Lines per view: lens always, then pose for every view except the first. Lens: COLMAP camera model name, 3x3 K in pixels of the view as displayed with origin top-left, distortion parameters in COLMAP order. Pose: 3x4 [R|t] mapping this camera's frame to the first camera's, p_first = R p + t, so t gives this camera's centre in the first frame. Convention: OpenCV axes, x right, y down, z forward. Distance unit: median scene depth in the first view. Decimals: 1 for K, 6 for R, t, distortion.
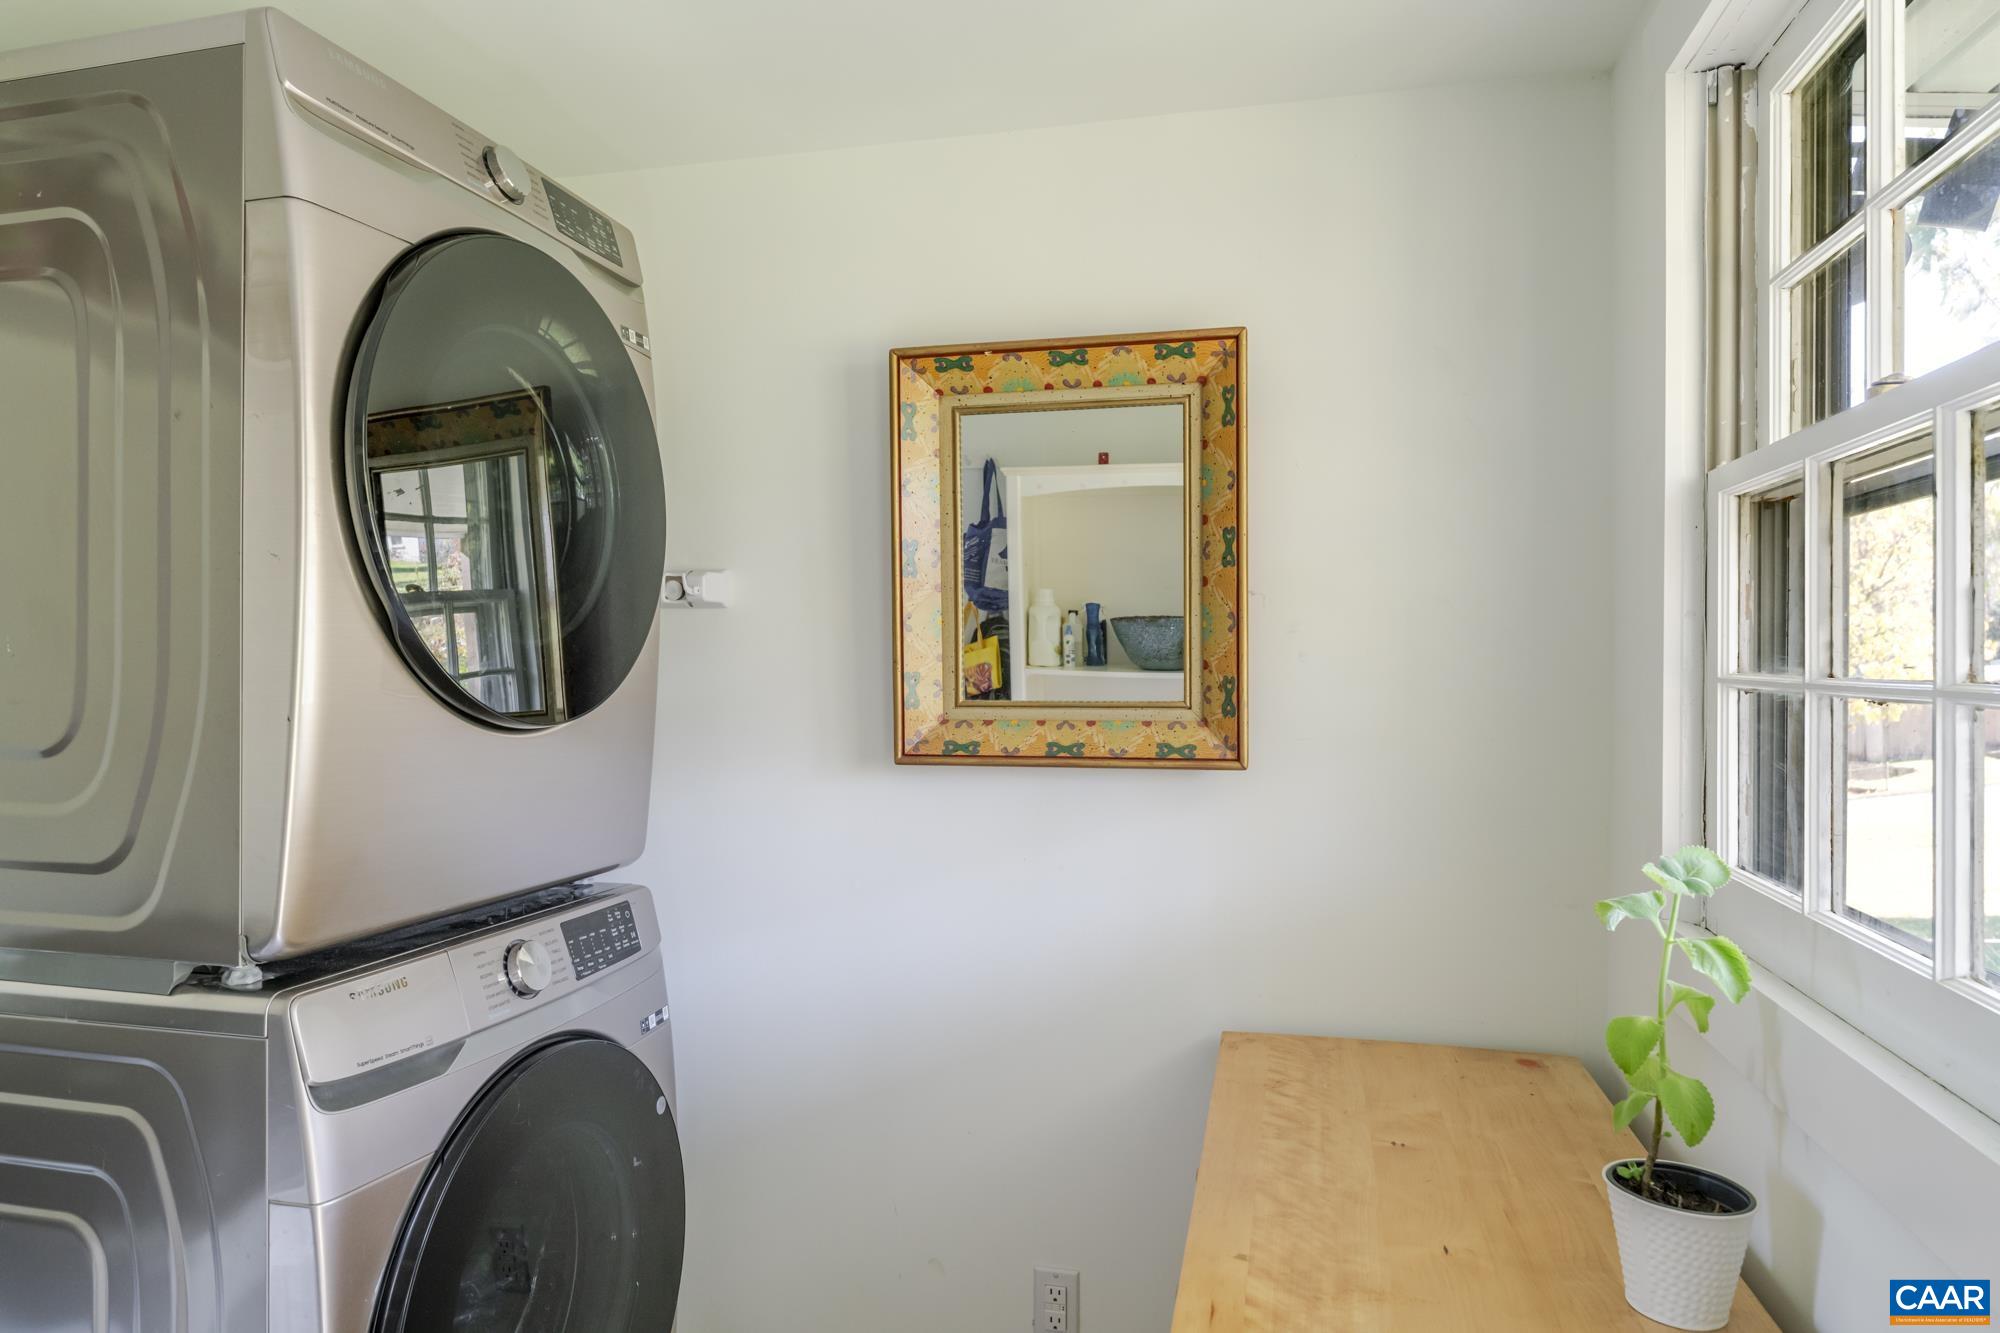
lens RADIAL K [[1259.6, 0, 1000.0], [0, 1259.6, 666.5], [0, 0, 1]] dist [-0.004831, -0.001343]
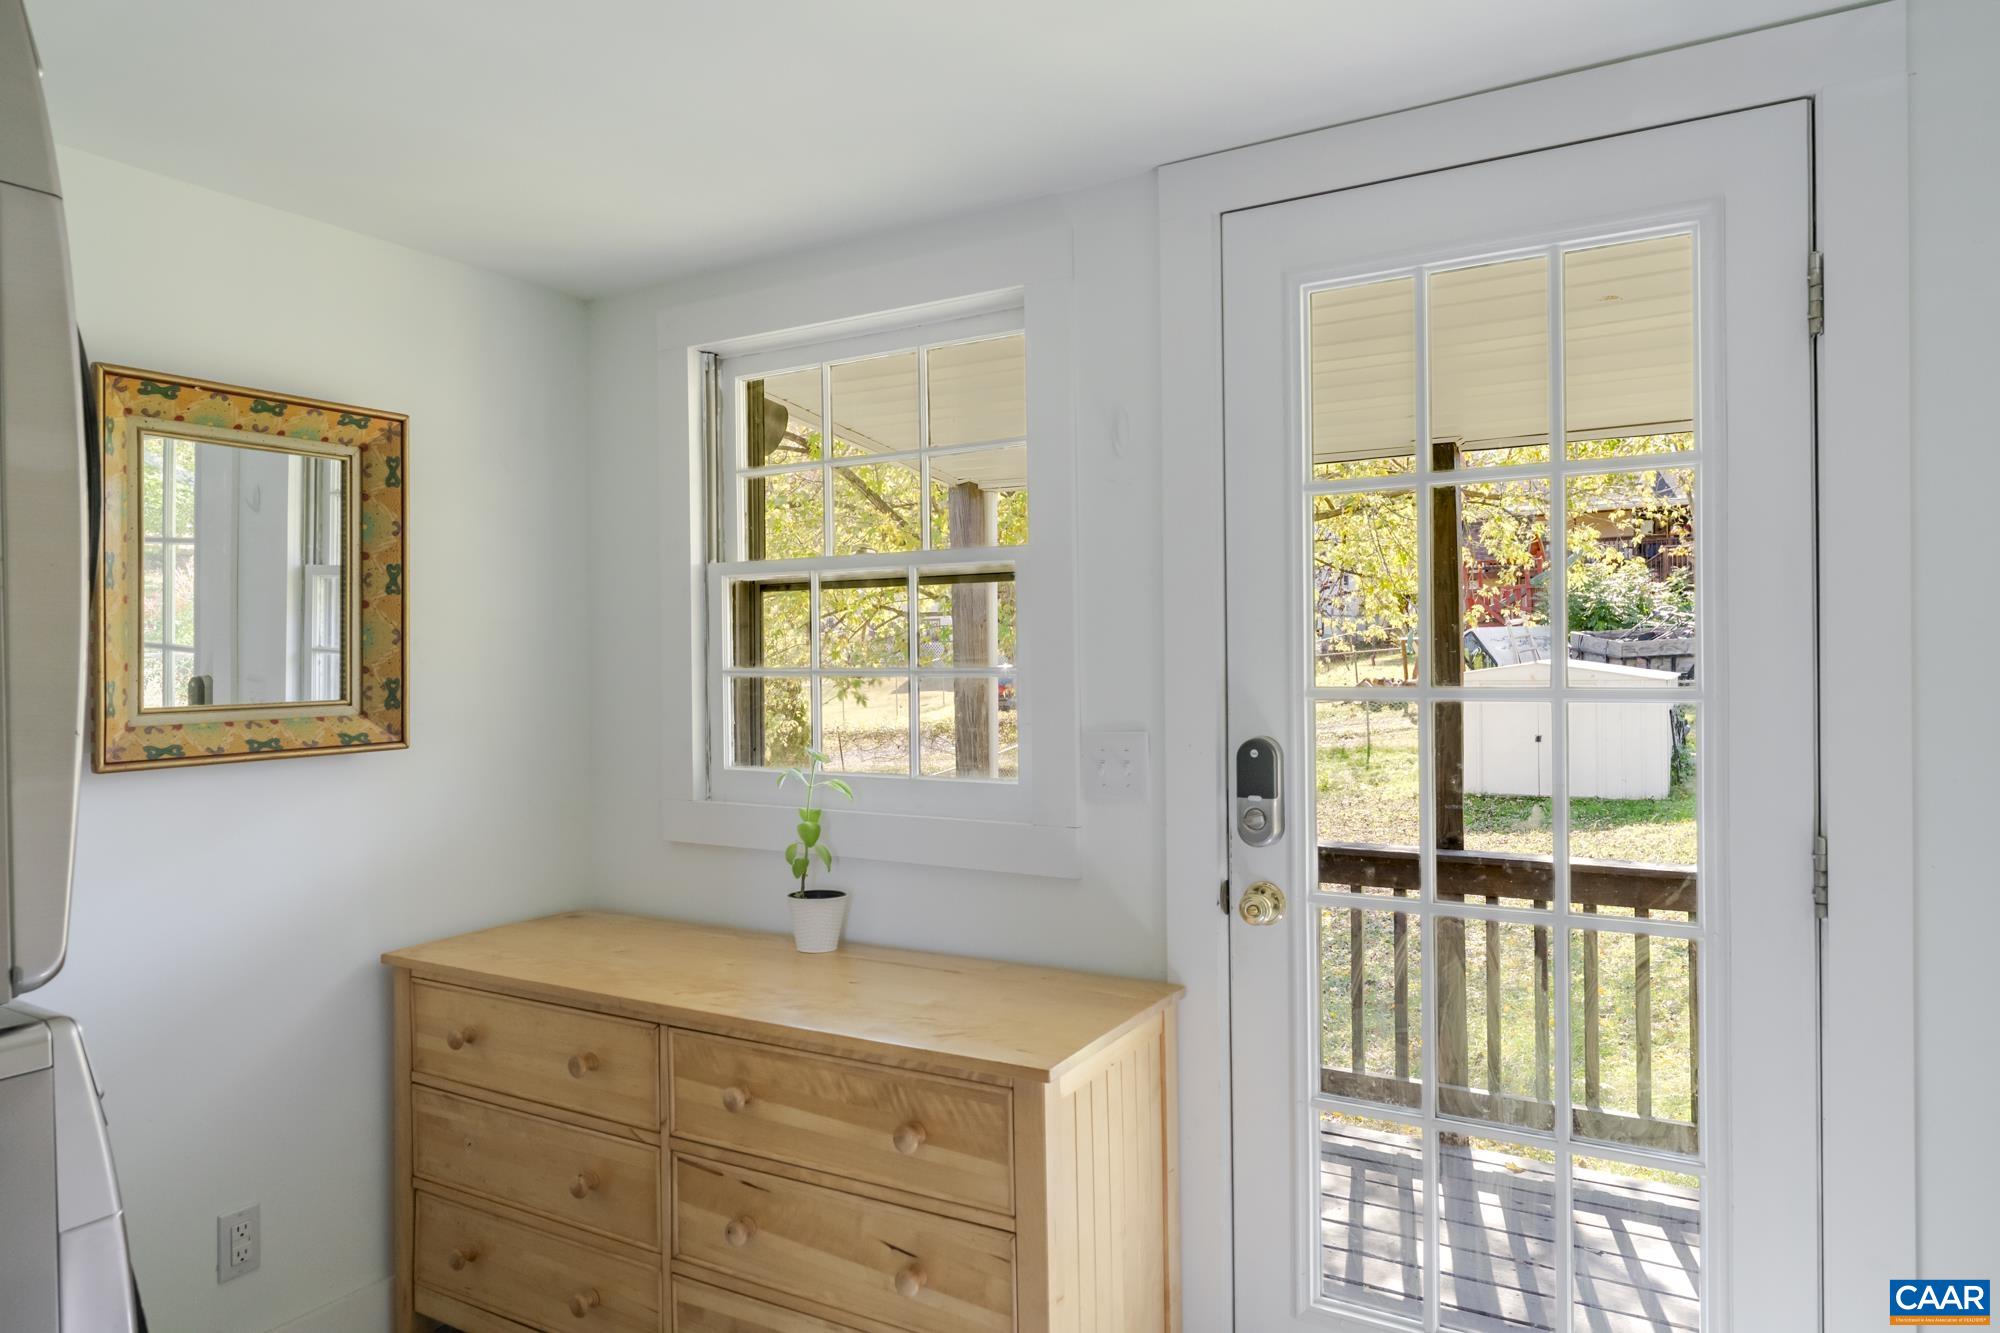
lens RADIAL K [[1259.6, 0, 1000.0], [0, 1259.6, 666.5], [0, 0, 1]] dist [-0.004831, -0.001343]
pose [[0.284553, -0.014234, 0.958555, -0.885616], [0.013440, 0.999851, 0.010858, -0.009935], [-0.958566, 0.009794, 0.284702, 0.023116]]
